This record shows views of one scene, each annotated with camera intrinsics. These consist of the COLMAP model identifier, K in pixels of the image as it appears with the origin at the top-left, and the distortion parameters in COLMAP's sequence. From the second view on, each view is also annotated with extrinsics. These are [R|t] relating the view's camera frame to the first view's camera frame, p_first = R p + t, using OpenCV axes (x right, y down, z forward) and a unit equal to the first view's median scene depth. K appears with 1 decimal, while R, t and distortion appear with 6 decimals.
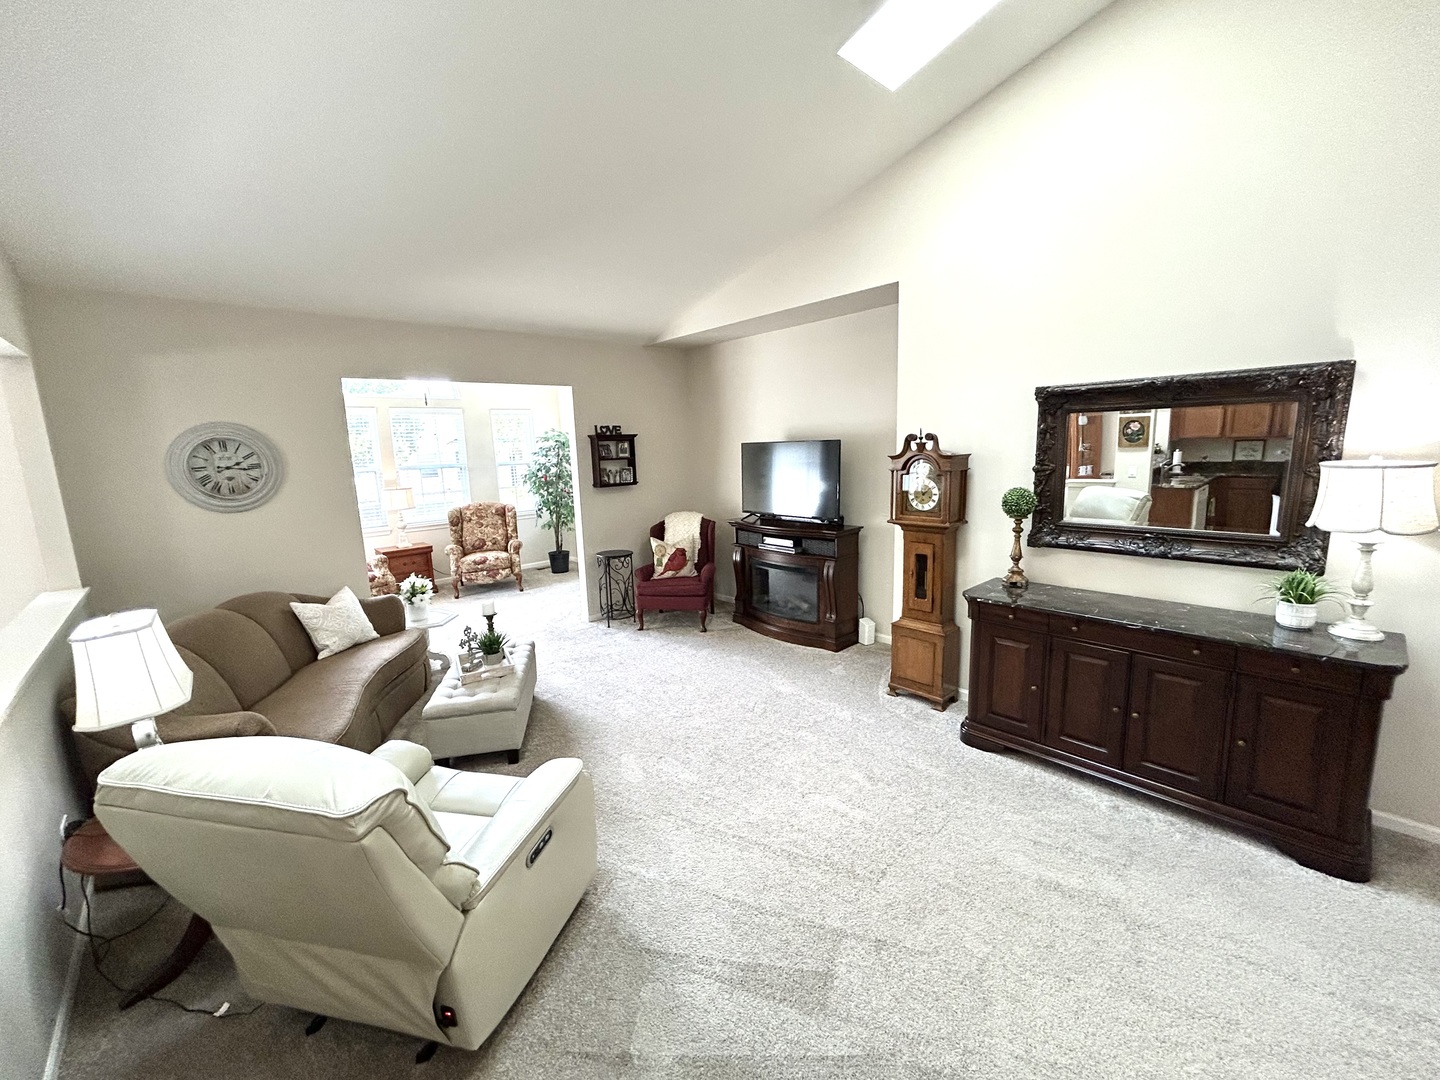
lens RADIAL K [[582.2, 0, 721.6], [0, 582.2, 537.2], [0, 0, 1]] dist [0.004168, 0.000037]
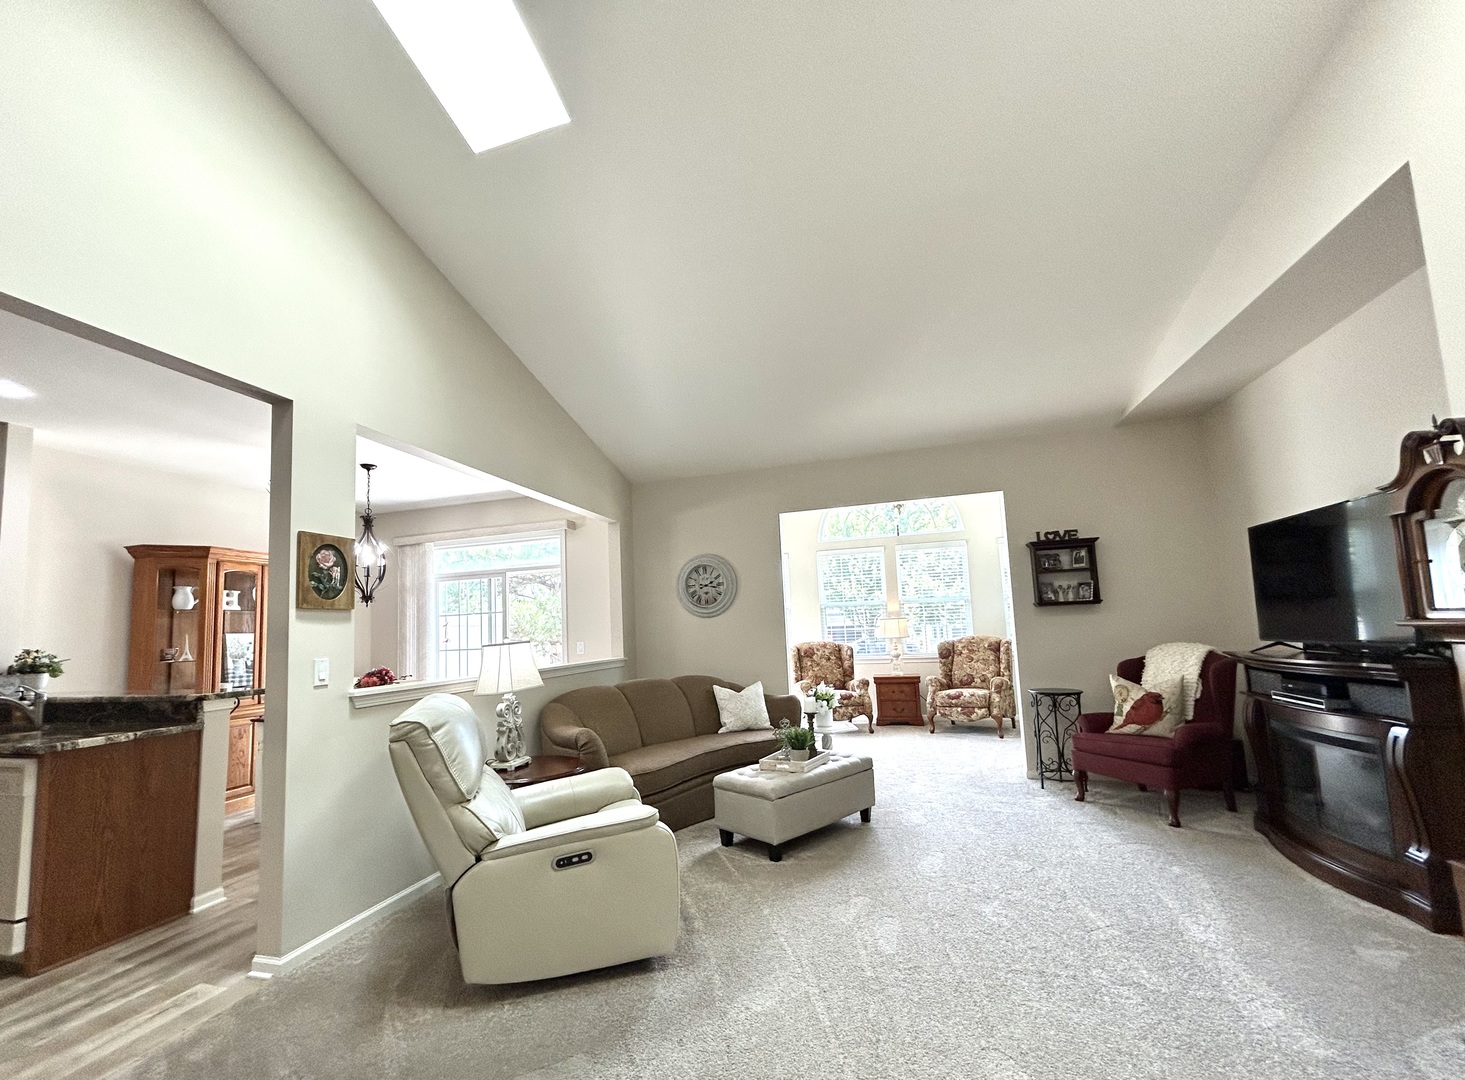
lens RADIAL K [[615.0, 0, 708.5], [0, 615.0, 566.8], [0, 0, 1]] dist [0.002699, -0.000317]
pose [[0.511411, -0.077996, -0.855789, 0.280673], [-0.113795, 0.980956, -0.157406, 0.045679], [0.851768, 0.177884, 0.492796, 0.178058]]
